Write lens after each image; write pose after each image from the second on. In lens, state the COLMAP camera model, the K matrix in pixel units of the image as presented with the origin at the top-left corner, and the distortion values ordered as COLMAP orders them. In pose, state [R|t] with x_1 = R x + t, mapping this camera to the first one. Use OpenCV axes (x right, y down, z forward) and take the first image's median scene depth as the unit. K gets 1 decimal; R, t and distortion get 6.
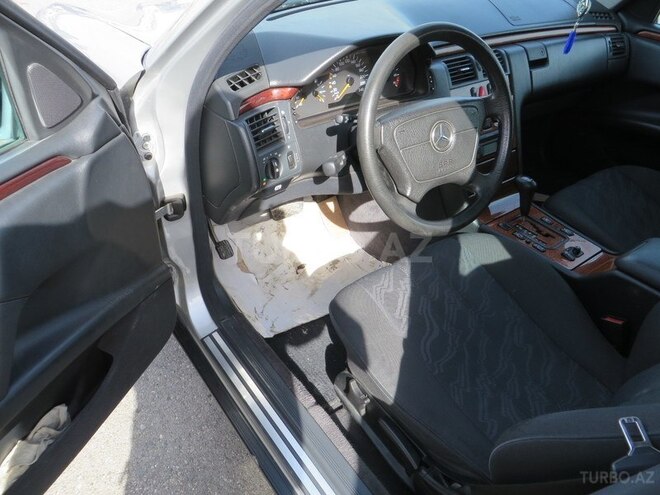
lens RADIAL K [[497.1, 0, 330.0], [0, 497.1, 247.5], [0, 0, 1]] dist [-0.029718, 0.006121]
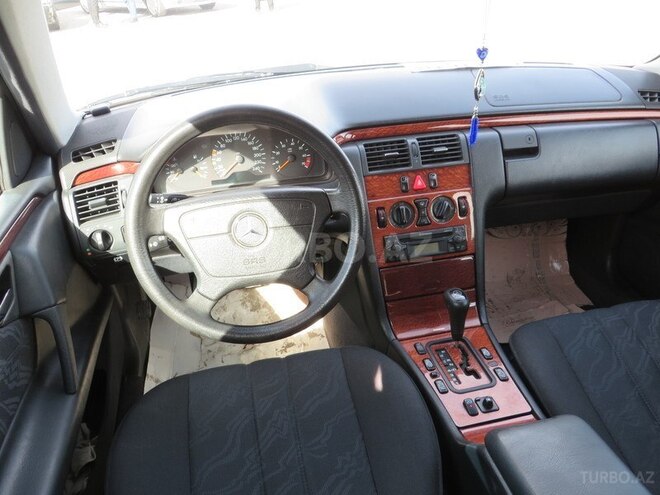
lens RADIAL K [[497.1, 0, 330.0], [0, 497.1, 247.5], [0, 0, 1]] dist [-0.029718, 0.006121]
pose [[0.915627, 0.179840, -0.359562, 0.529404], [-0.194427, 0.980907, -0.004494, -0.188904], [0.351889, 0.074023, 0.933110, 0.186839]]
